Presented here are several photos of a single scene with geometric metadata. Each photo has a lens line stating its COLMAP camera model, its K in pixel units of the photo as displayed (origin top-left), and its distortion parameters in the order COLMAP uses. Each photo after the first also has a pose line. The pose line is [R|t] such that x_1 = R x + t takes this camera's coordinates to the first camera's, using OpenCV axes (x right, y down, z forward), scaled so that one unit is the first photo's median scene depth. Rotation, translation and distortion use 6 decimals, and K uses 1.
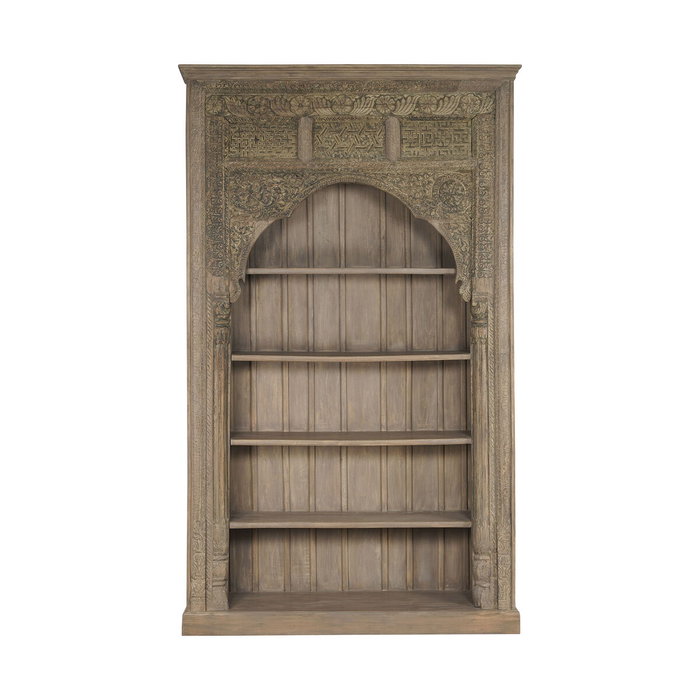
lens RADIAL K [[1496.2, 0, 350.0], [0, 1496.2, 350.0], [0, 0, 1]] dist [-0.566291, 0.628087]
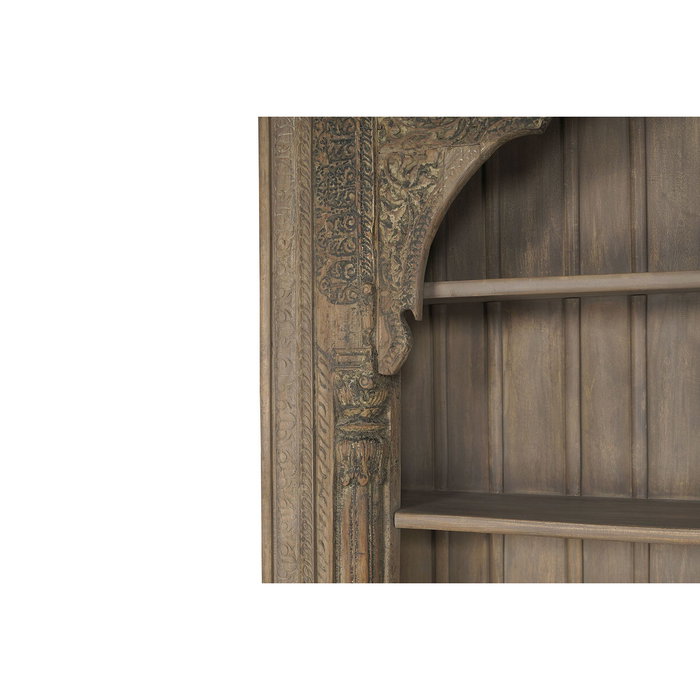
lens RADIAL K [[1260.7, 0, 193.3], [0, 1260.7, 377.5], [0, 0, 1]] dist [0.018044, -0.042582]
pose [[0.894716, -0.003376, -0.446623, 0.018336], [-0.010851, 0.999512, -0.029294, -0.021405], [0.446504, 0.031056, 0.894243, 0.700050]]
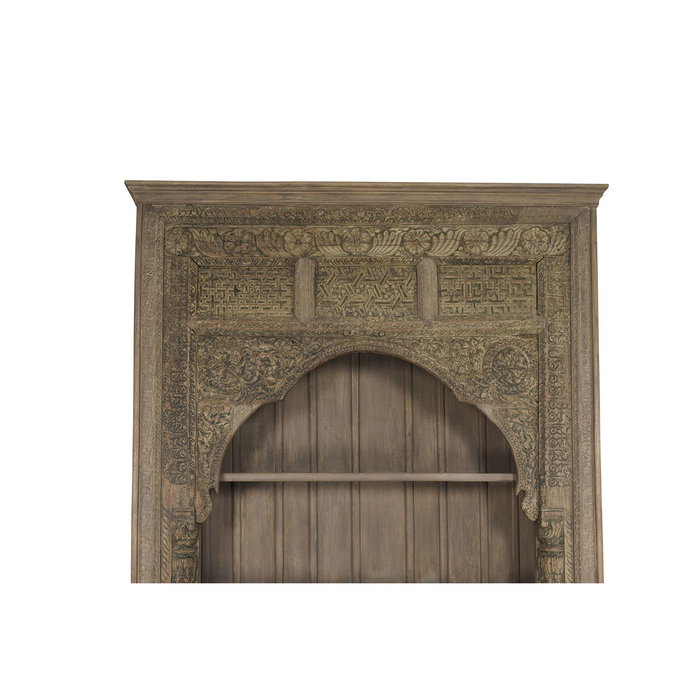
lens RADIAL K [[1008.1, 0, 350.1], [0, 1008.1, 381.3], [0, 0, 1]] dist [-0.058442, 0.004819]
pose [[0.999992, -0.001354, 0.003887, -0.010434], [0.001946, 0.987658, -0.156613, -0.023238], [-0.003627, 0.156619, 0.987652, 0.526716]]
